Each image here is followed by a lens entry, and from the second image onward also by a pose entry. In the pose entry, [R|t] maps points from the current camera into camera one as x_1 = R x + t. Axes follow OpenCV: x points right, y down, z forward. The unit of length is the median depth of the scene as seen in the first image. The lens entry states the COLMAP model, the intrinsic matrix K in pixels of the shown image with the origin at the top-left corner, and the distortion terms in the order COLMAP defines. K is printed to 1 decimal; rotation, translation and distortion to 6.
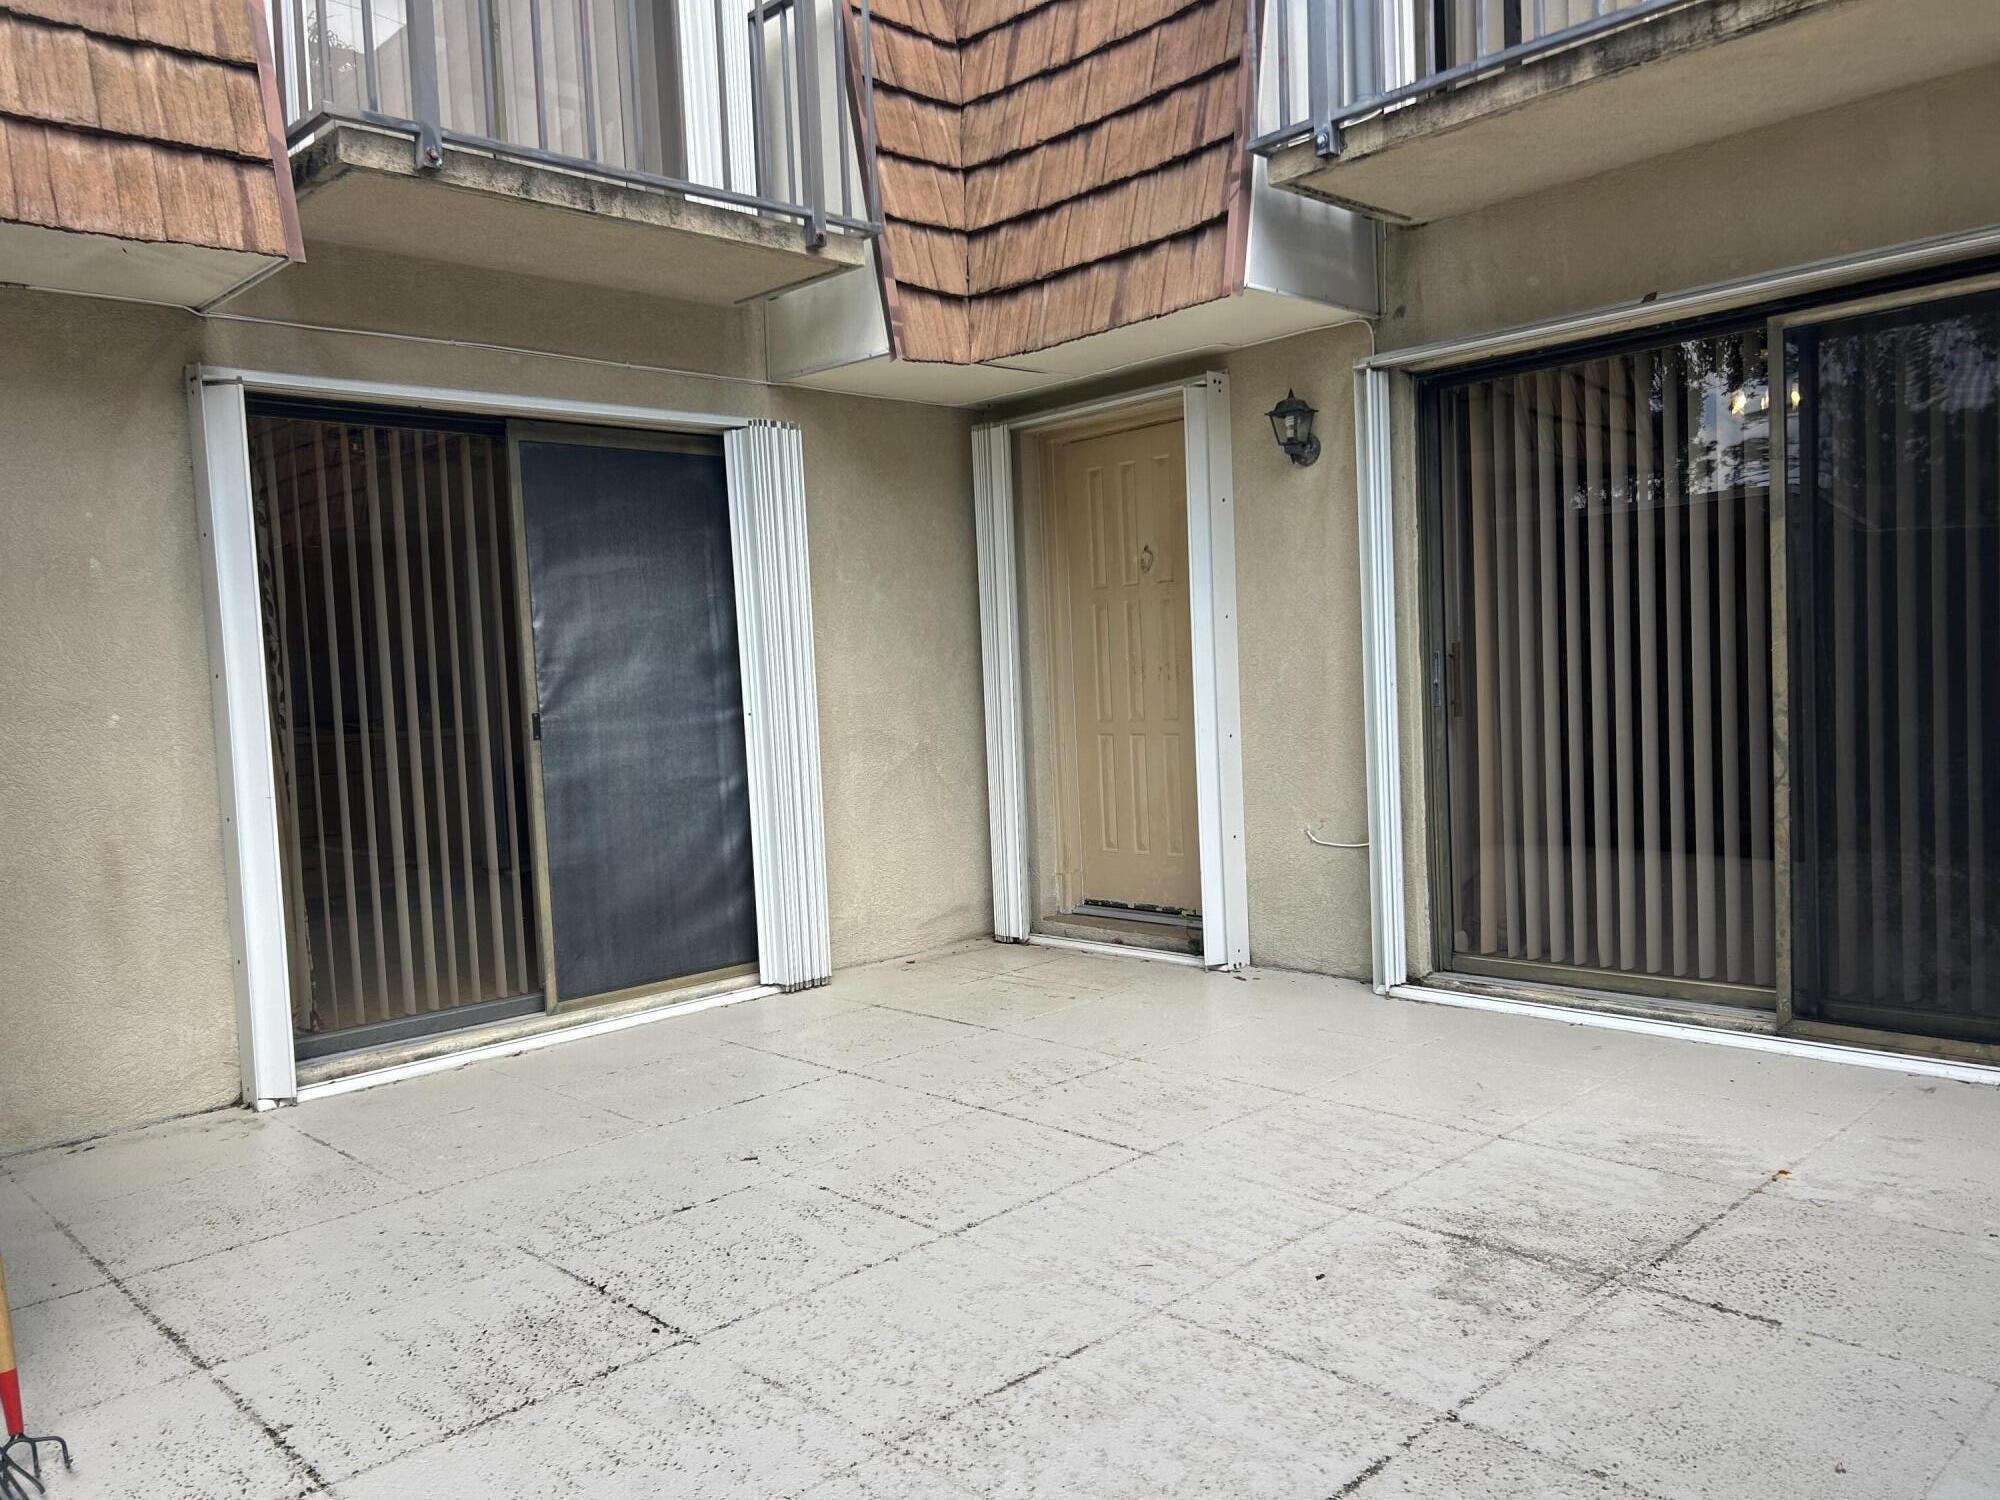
lens RADIAL K [[1484.2, 0, 1009.8], [0, 1484.2, 762.6], [0, 0, 1]] dist [0.053876, -0.063444]
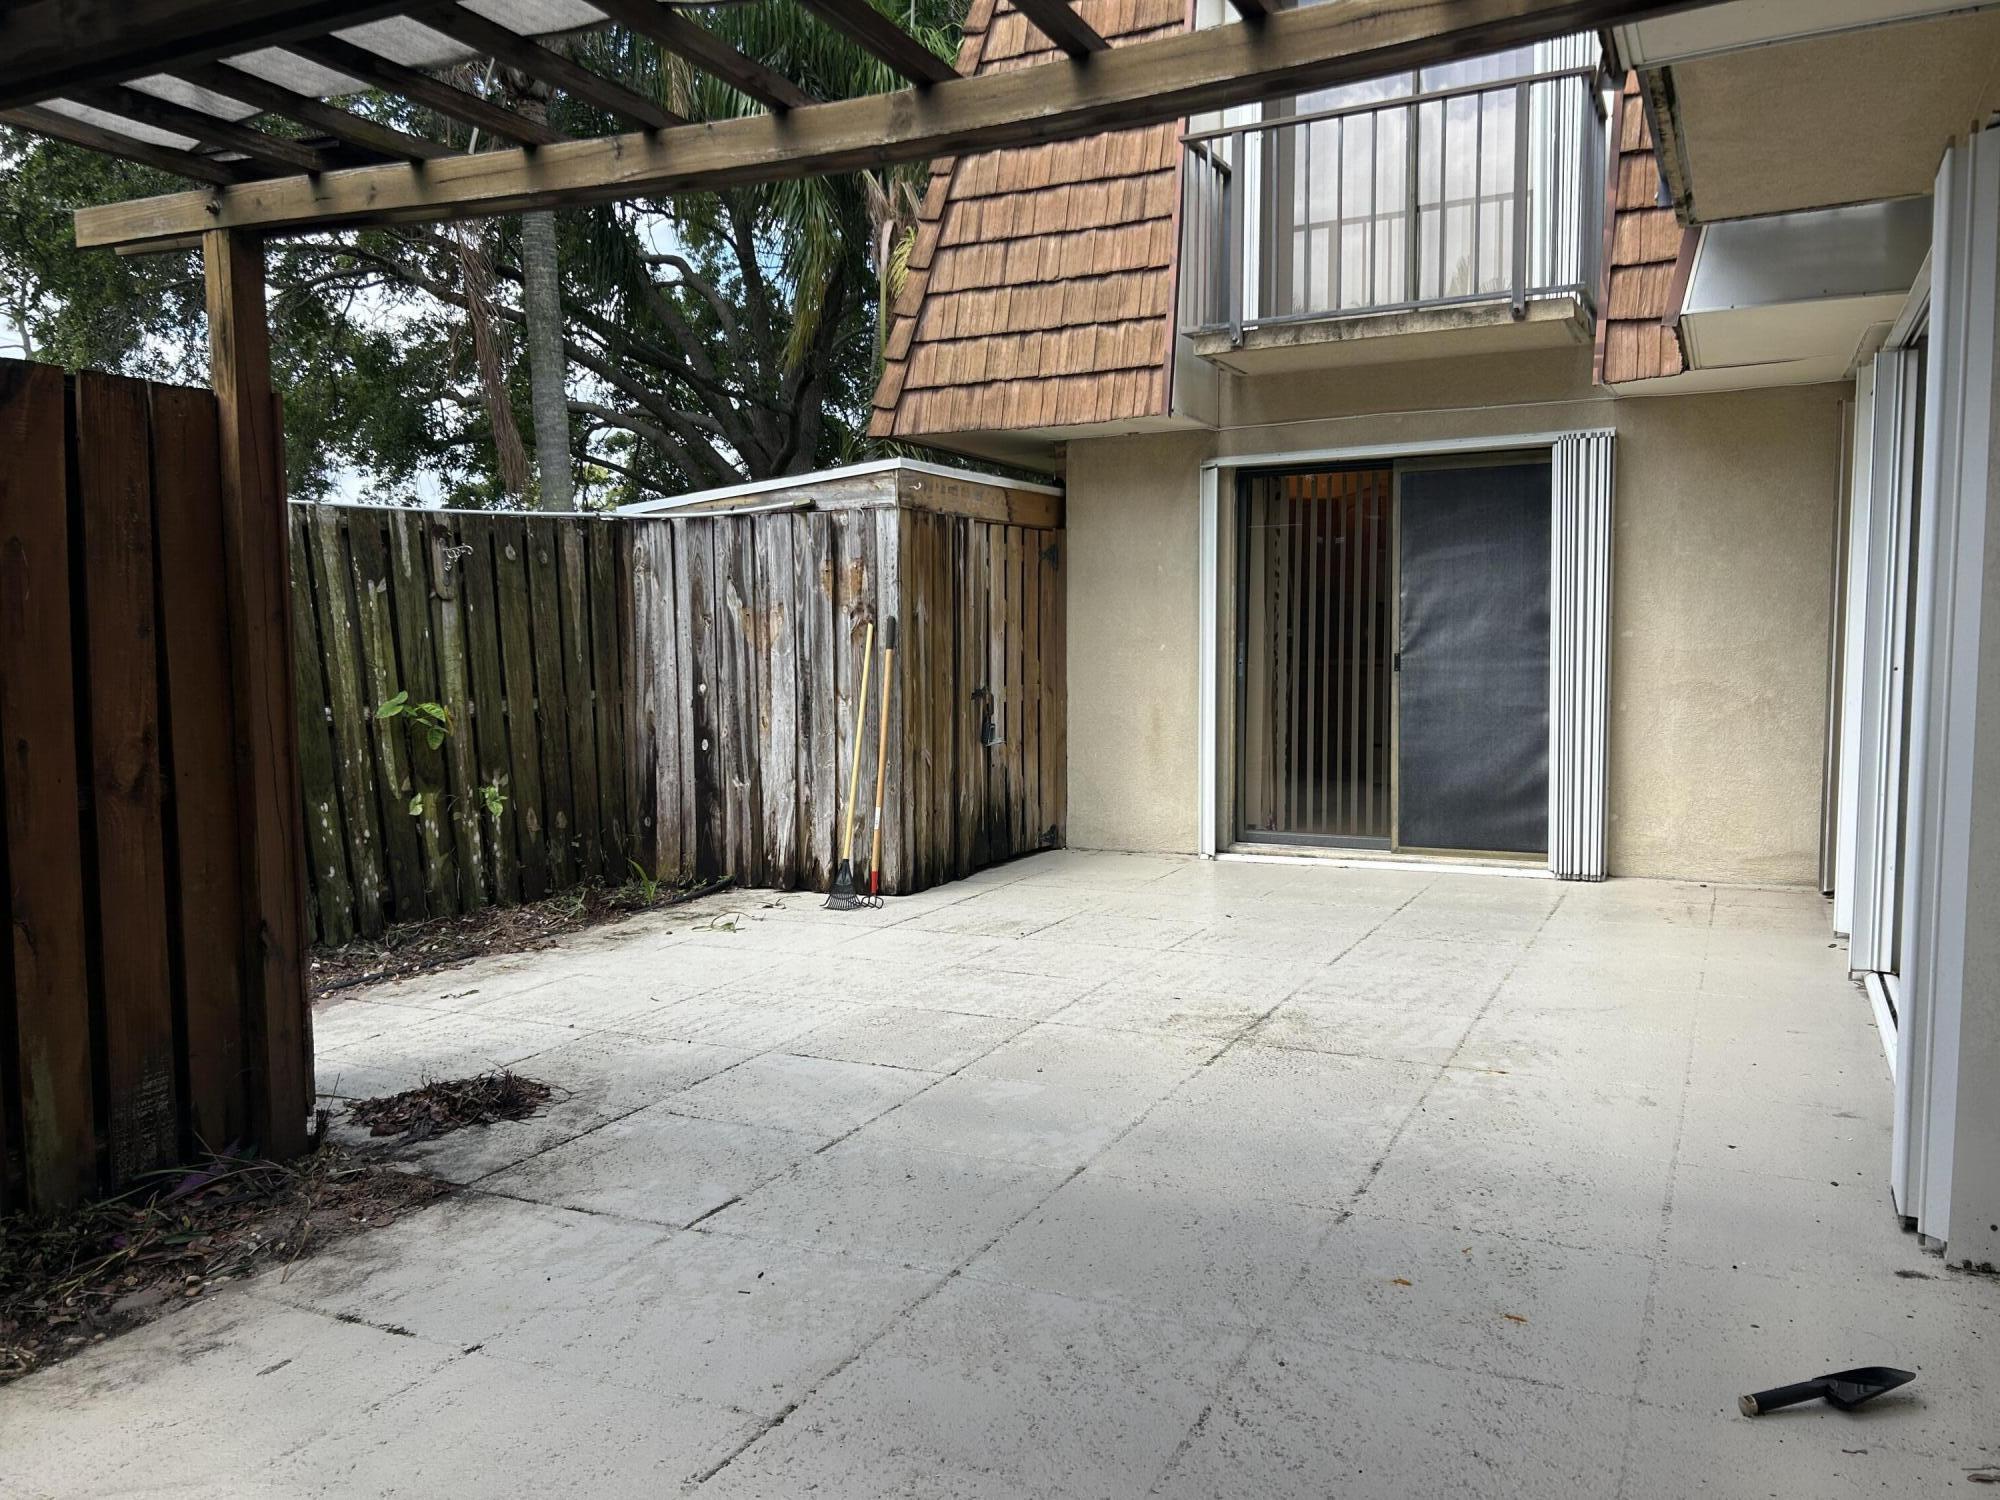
lens RADIAL K [[1495.9, 0, 1011.0], [0, 1495.9, 757.0], [0, 0, 1]] dist [0.009114, -0.002616]
pose [[0.341203, 0.116992, -0.932681, 1.386486], [-0.061255, 0.992883, 0.102134, -0.084596], [0.937992, 0.022283, 0.345941, 0.159035]]
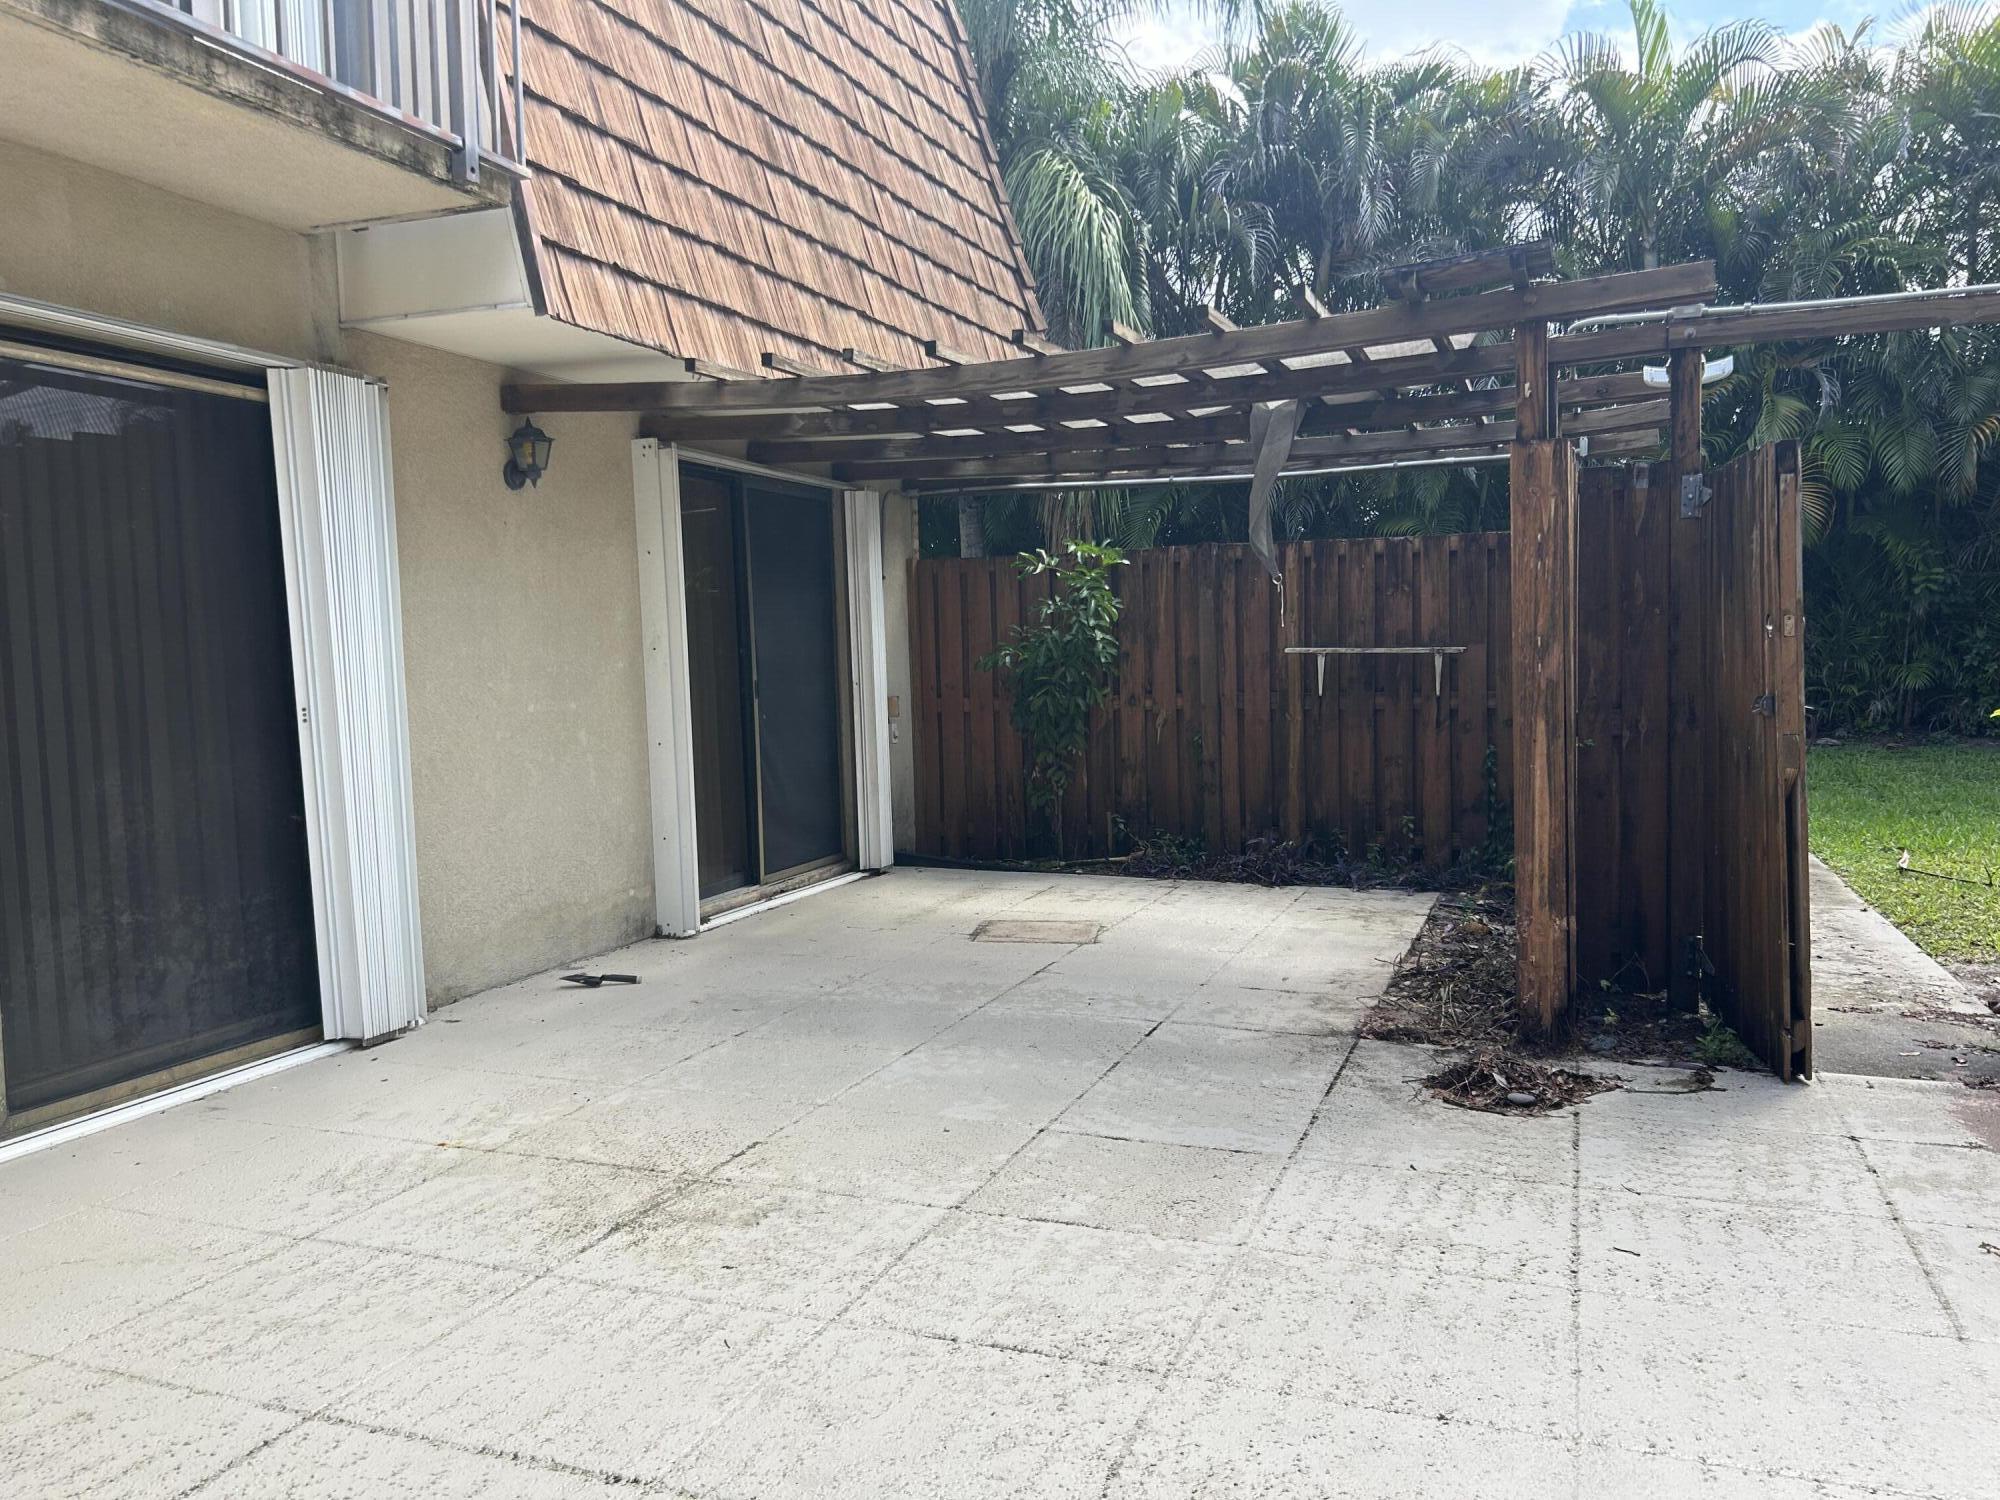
lens RADIAL K [[1495.9, 0, 1011.0], [0, 1495.9, 757.0], [0, 0, 1]] dist [0.009114, -0.002616]
pose [[-0.426963, -0.004797, 0.904256, -0.651050], [0.098742, 0.993759, 0.051895, -0.036294], [-0.898862, 0.111445, -0.423825, 0.971269]]
